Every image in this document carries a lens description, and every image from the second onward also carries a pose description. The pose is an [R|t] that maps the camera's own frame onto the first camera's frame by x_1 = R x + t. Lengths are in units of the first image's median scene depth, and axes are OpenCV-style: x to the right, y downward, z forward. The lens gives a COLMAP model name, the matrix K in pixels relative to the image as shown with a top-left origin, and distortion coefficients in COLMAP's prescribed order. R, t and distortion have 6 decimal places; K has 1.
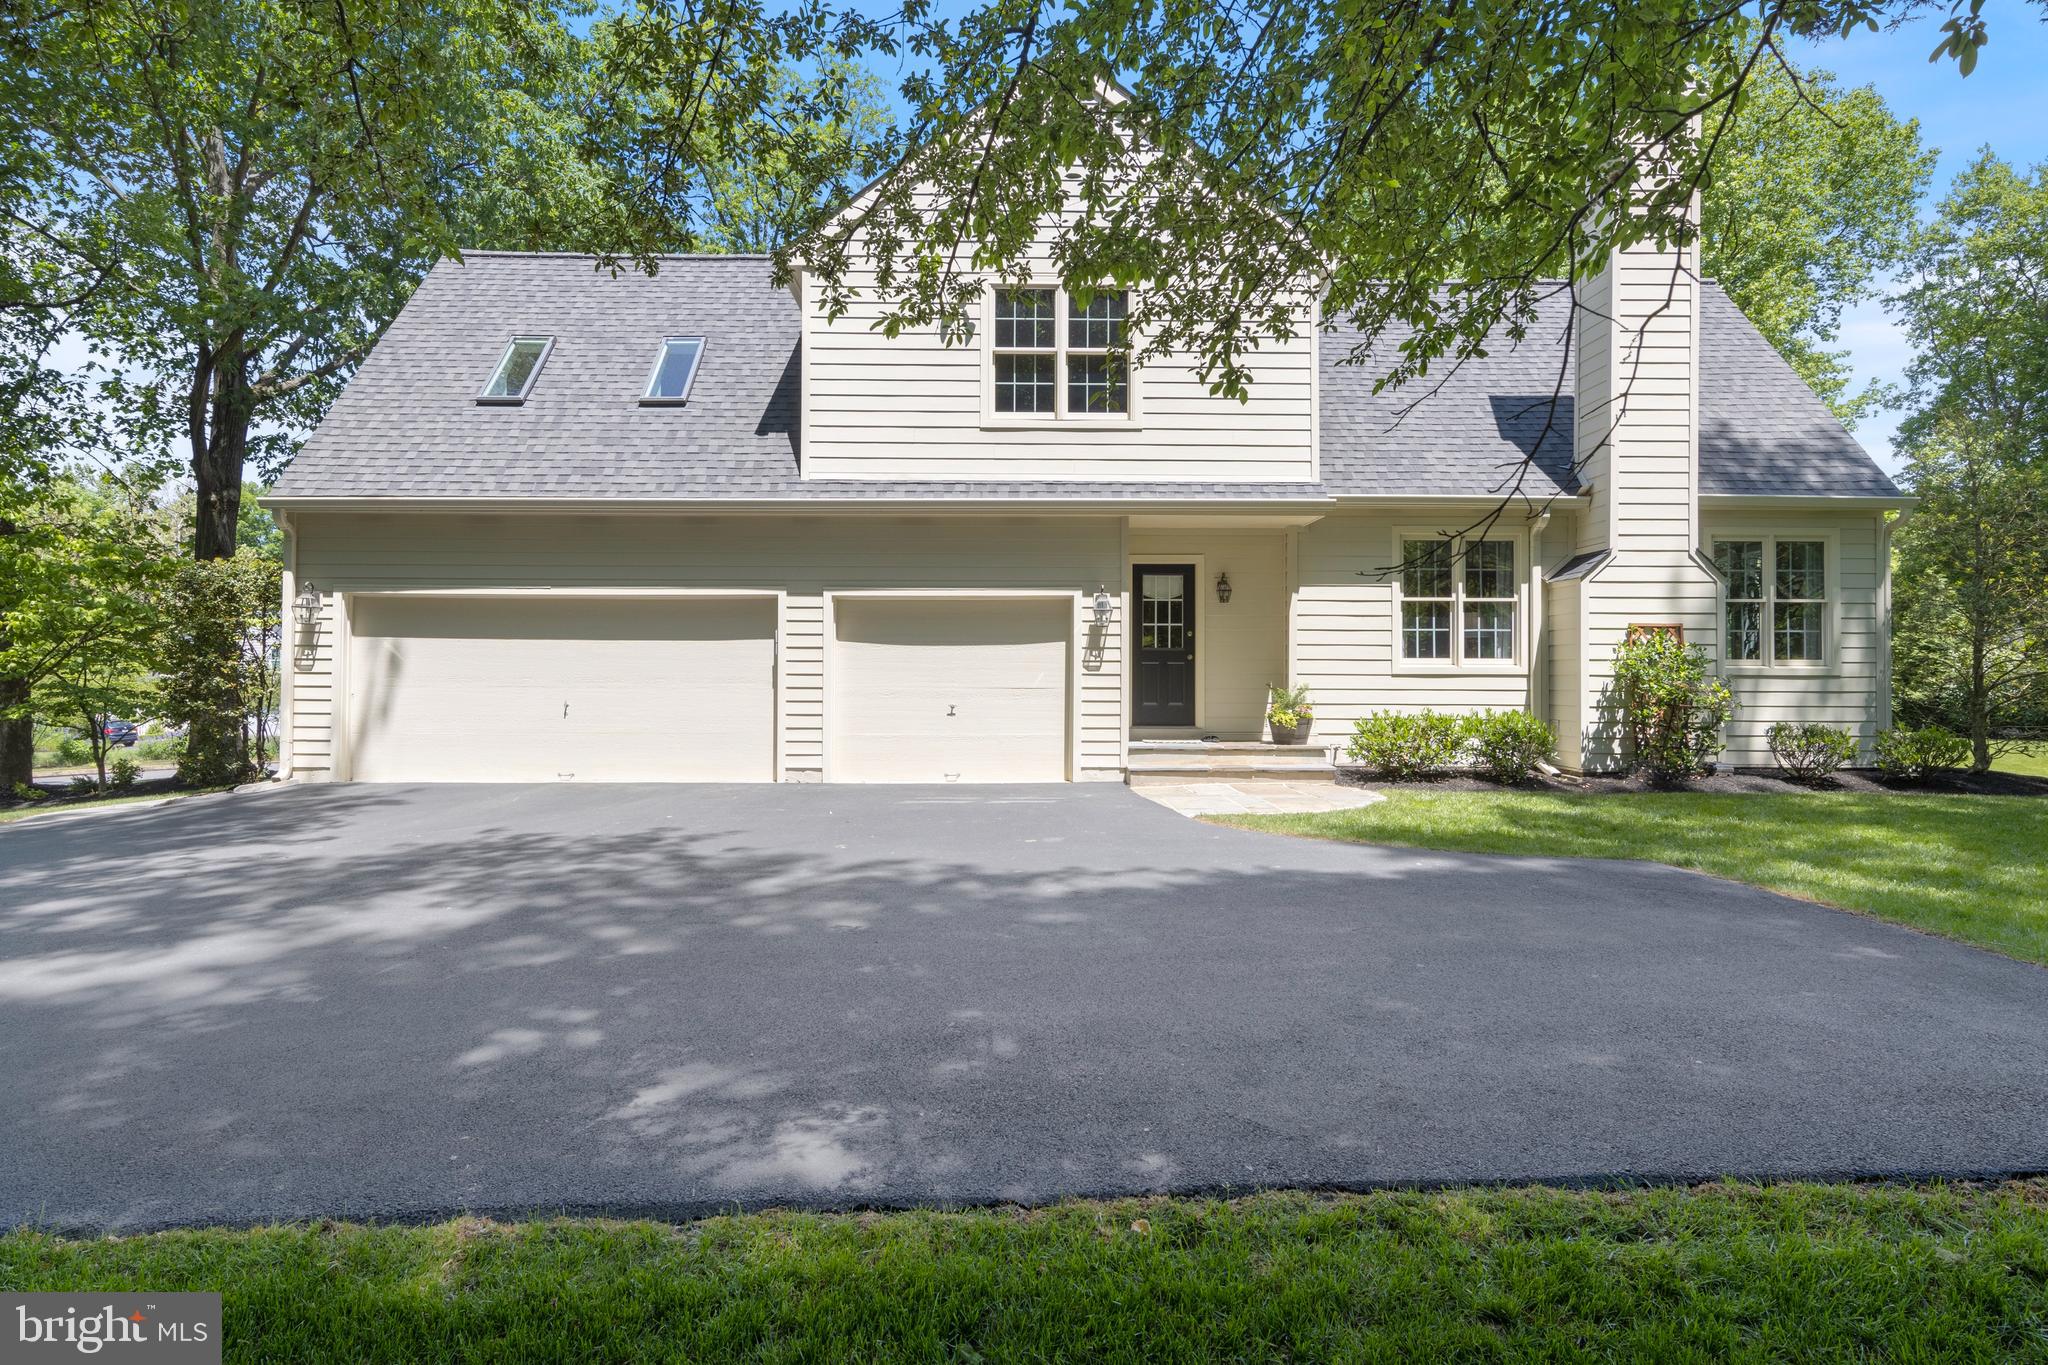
lens RADIAL K [[1035.5, 0, 1013.6], [0, 1035.5, 678.2], [0, 0, 1]] dist [0.001443, 0.000851]
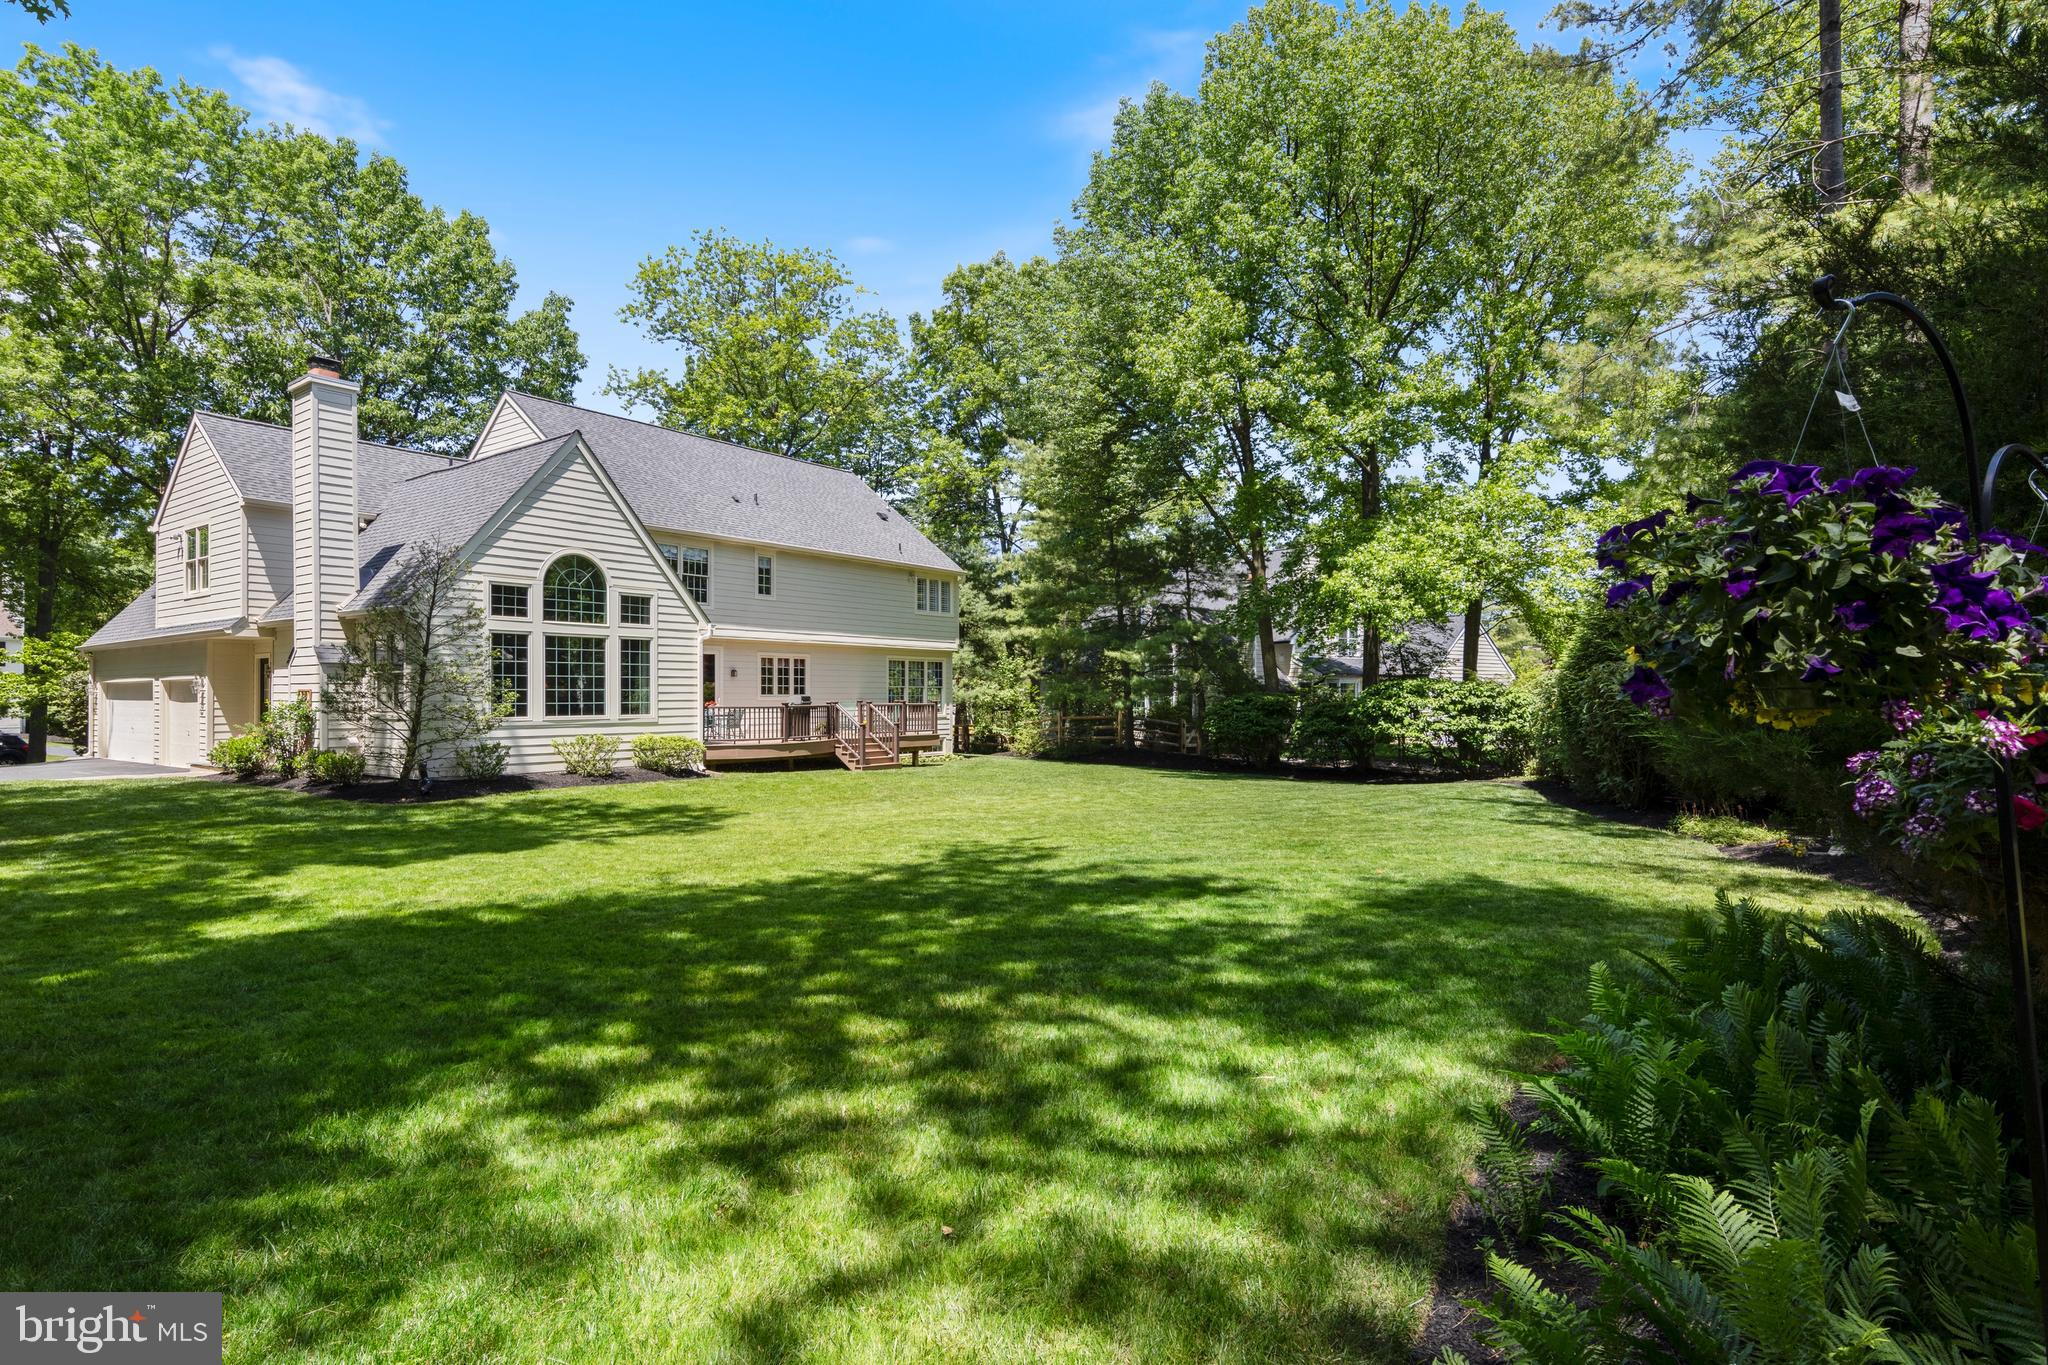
lens RADIAL K [[1045.1, 0, 1014.3], [0, 1045.1, 686.8], [0, 0, 1]] dist [0.011100, -0.000972]
pose [[0.791892, -0.011436, -0.610554, 2.601835], [0.000428, 0.999835, -0.018173, -0.024812], [0.610661, 0.014130, 0.791766, 0.337681]]
